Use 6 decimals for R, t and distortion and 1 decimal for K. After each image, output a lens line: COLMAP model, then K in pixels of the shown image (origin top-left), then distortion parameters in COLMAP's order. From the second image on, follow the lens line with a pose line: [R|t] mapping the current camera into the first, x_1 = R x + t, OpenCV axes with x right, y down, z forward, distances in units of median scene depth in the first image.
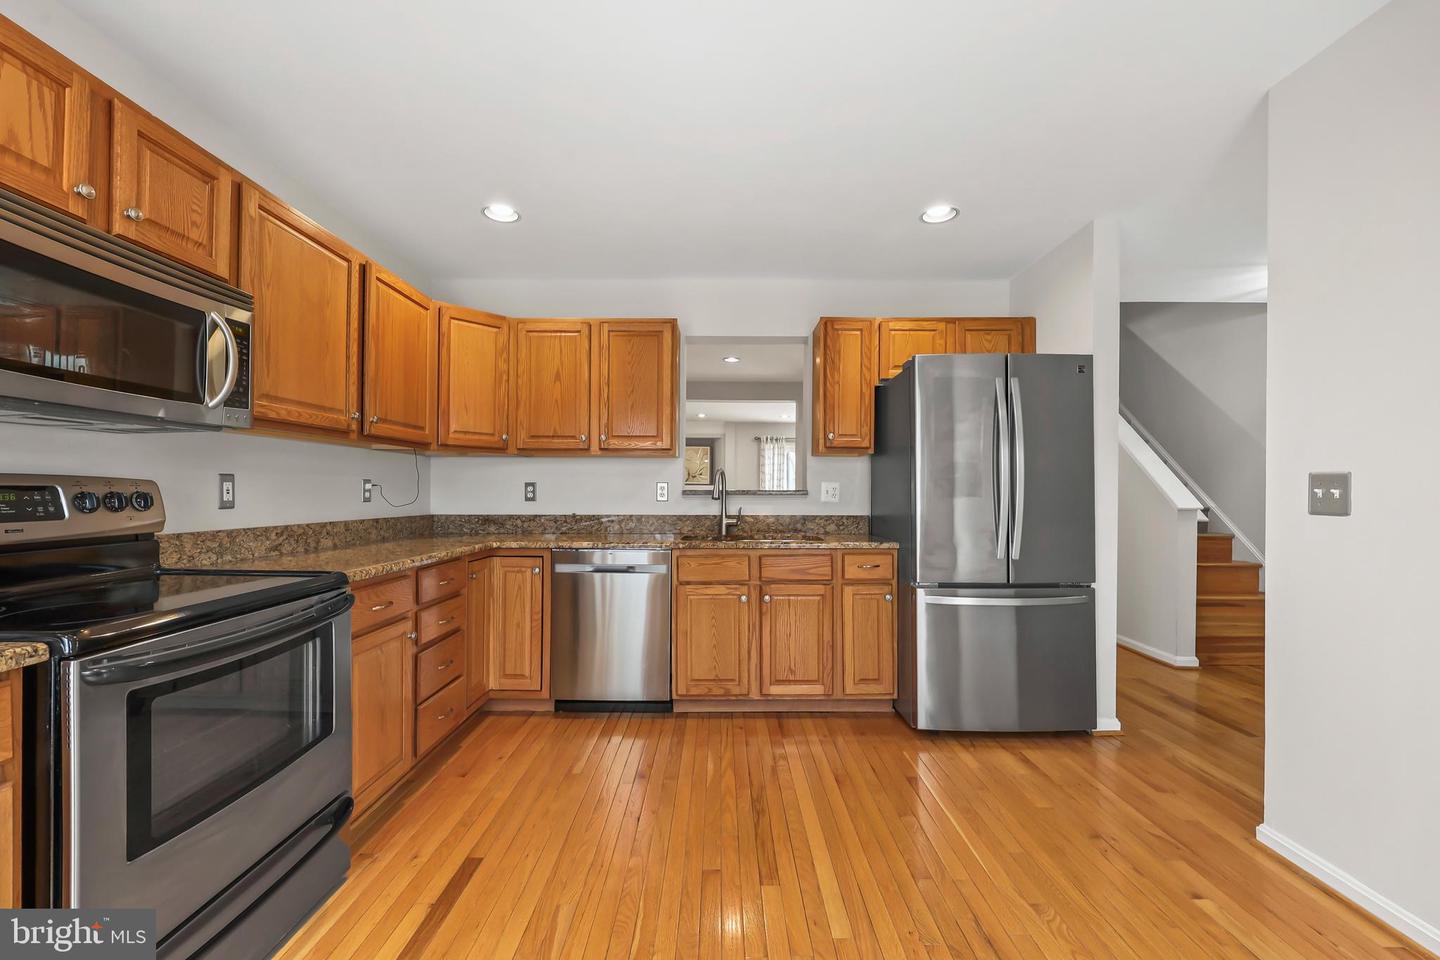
lens RADIAL K [[595.8, 0, 720.7], [0, 595.8, 487.7], [0, 0, 1]] dist [0.003075, 0.000738]
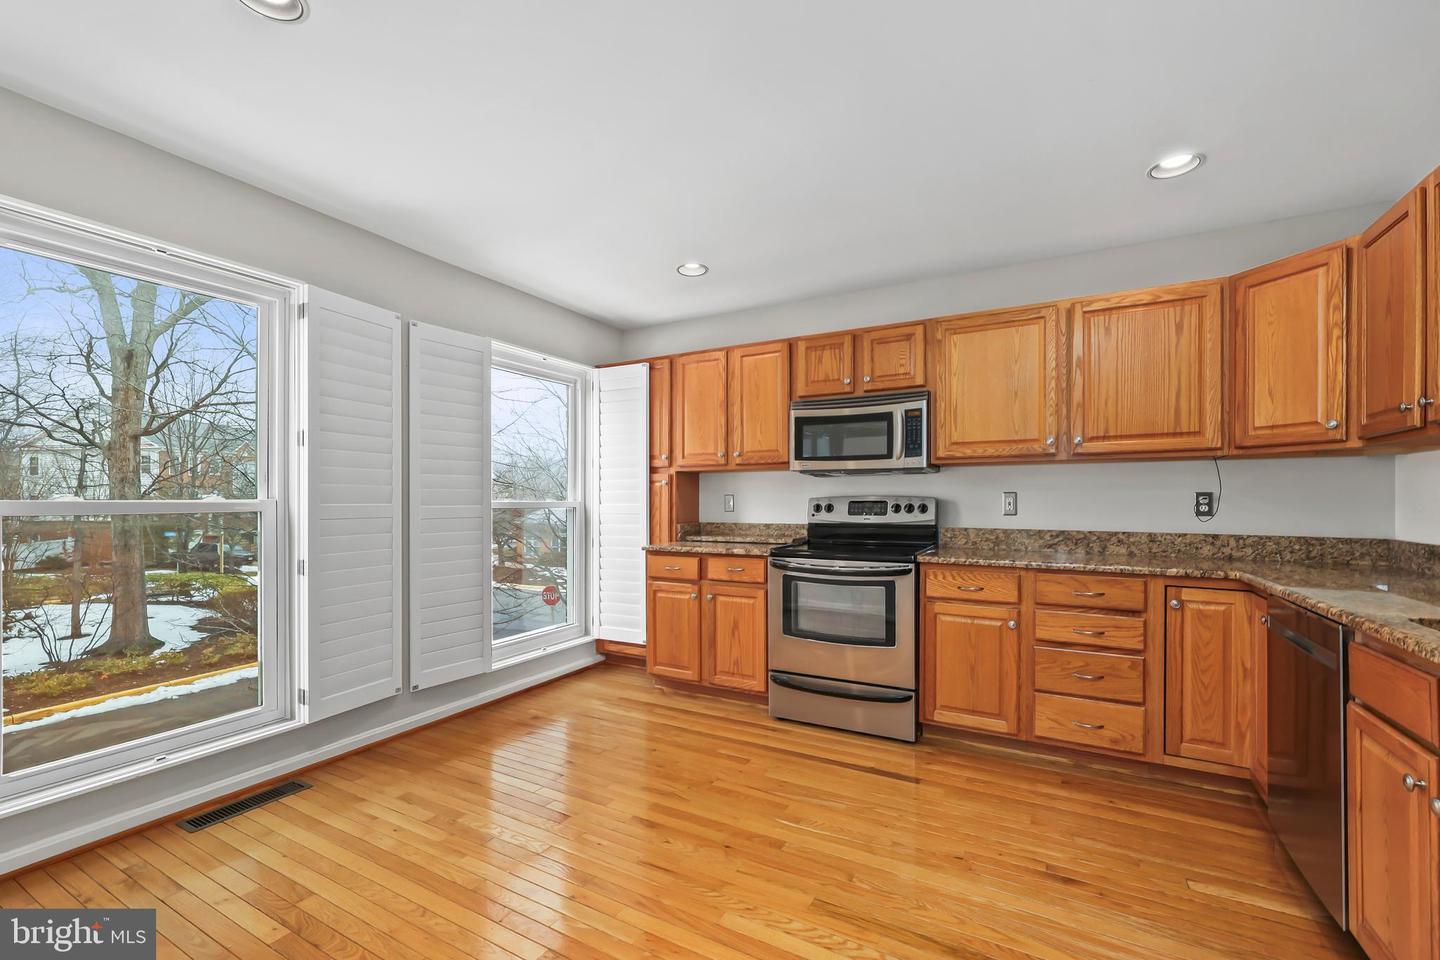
lens RADIAL K [[595.8, 0, 728.6], [0, 595.8, 499.8], [0, 0, 1]] dist [0.003075, 0.000738]
pose [[-0.486198, -0.010911, -0.873780, 0.711127], [-0.002894, 0.999937, -0.010875, 0.012838], [0.873844, -0.002759, -0.486199, 0.946564]]
